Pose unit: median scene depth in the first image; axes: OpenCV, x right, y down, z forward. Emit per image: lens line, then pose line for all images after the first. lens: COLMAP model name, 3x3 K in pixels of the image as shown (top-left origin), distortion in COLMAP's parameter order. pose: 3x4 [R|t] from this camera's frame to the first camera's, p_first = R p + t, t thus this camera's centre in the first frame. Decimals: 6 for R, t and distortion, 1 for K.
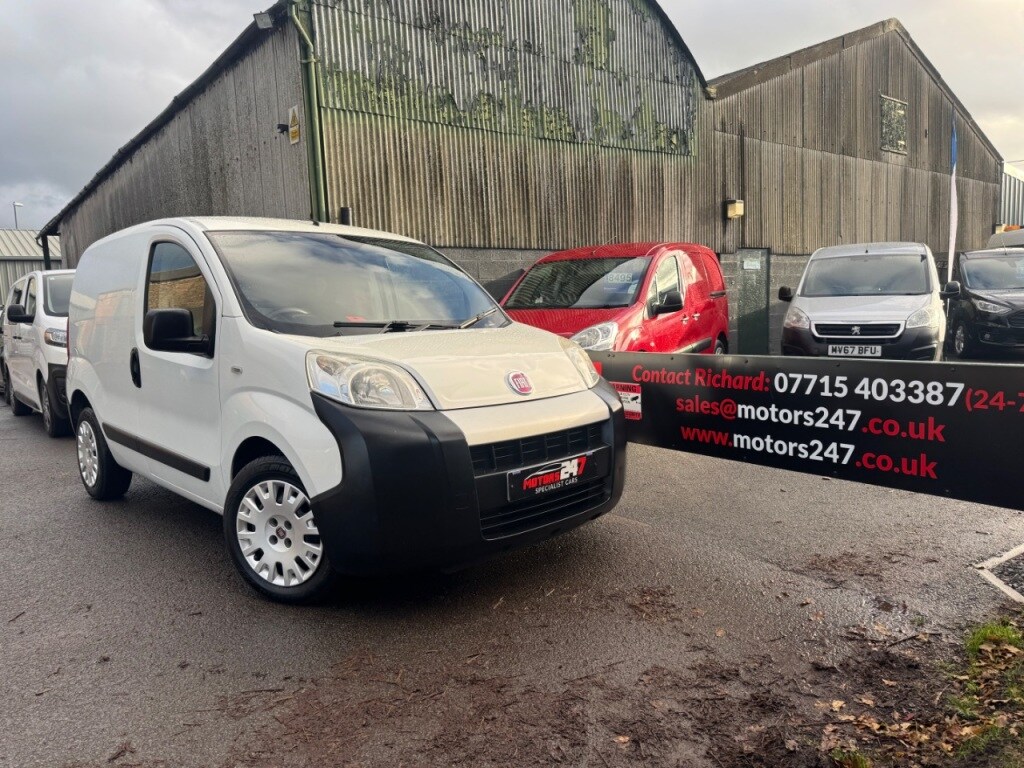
lens RADIAL K [[725.7, 0, 511.4], [0, 725.7, 383.8], [0, 0, 1]] dist [0.074859, -0.111581]
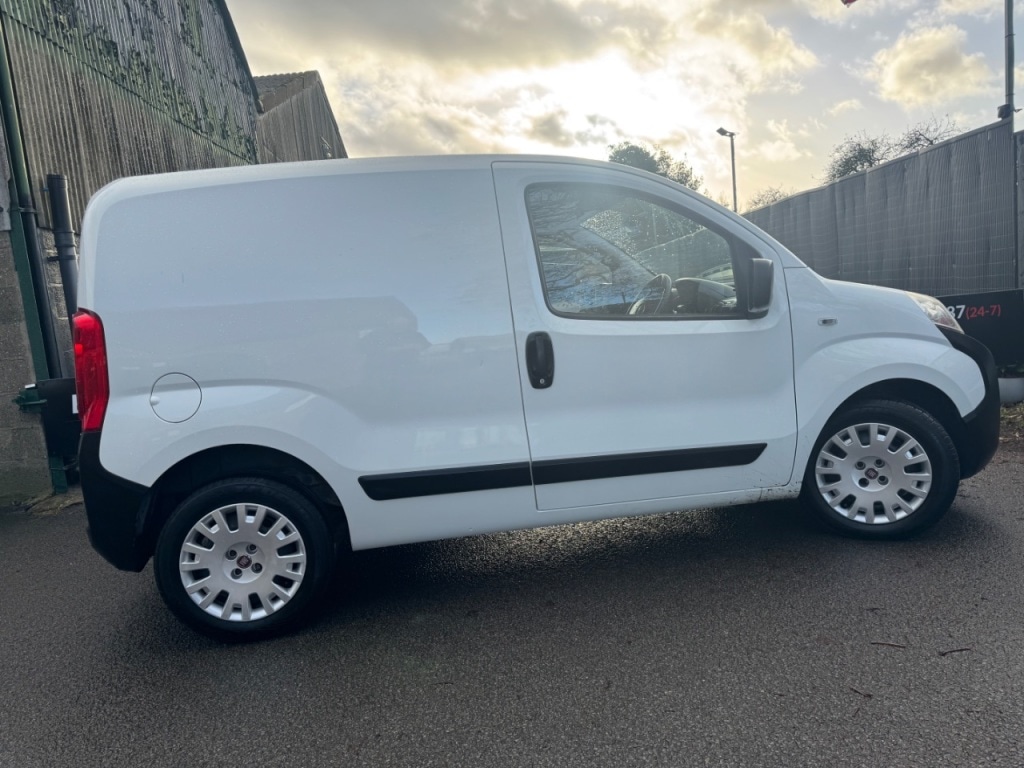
lens RADIAL K [[725.7, 0, 511.4], [0, 725.7, 383.8], [0, 0, 1]] dist [0.074859, -0.111581]
pose [[0.563894, -0.110404, 0.818435, -0.520638], [0.156005, 0.987421, 0.025713, -0.010186], [-0.810979, 0.113181, 0.574024, 0.298827]]
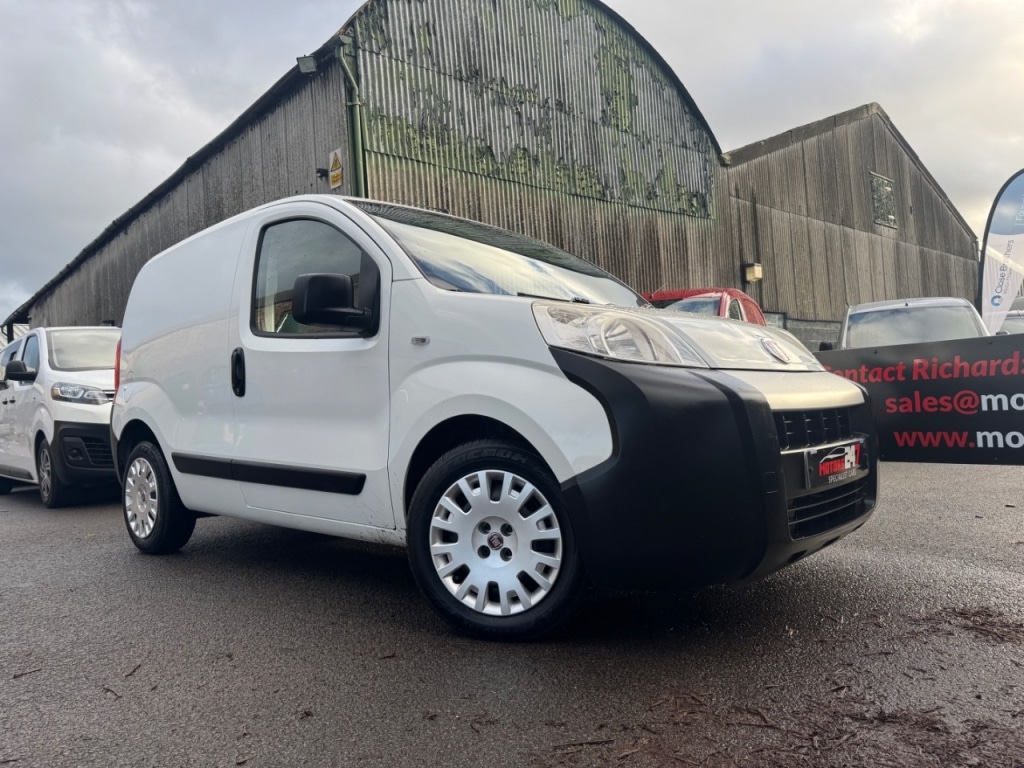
lens RADIAL K [[722.3, 0, 504.4], [0, 722.3, 379.9], [0, 0, 1]] dist [0.100682, -0.162972]
pose [[0.998590, -0.013399, 0.051365, -0.121607], [0.020365, 0.990280, -0.137588, 0.050245], [-0.049022, 0.138440, 0.989157, 0.083334]]
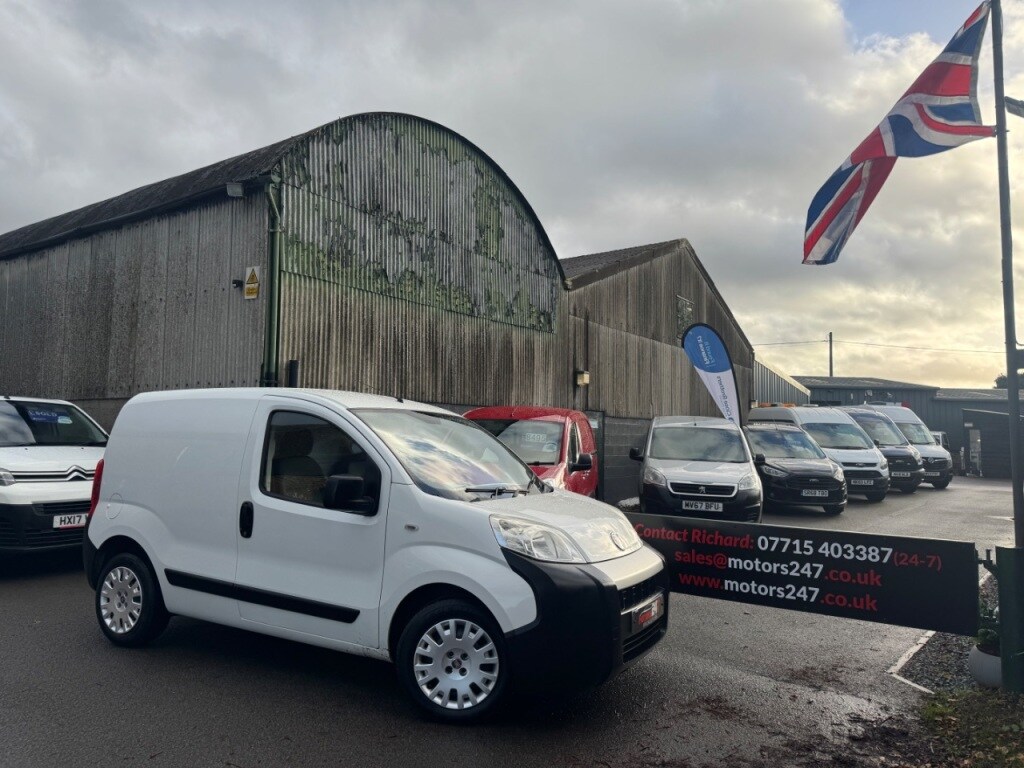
lens RADIAL K [[721.0, 0, 512.8], [0, 721.0, 387.3], [0, 0, 1]] dist [0.098615, -0.150274]
pose [[0.951207, 0.076031, 0.299040, -0.224899], [-0.021900, 0.983357, -0.180359, -0.013474], [-0.307776, 0.165009, 0.937041, -0.098035]]
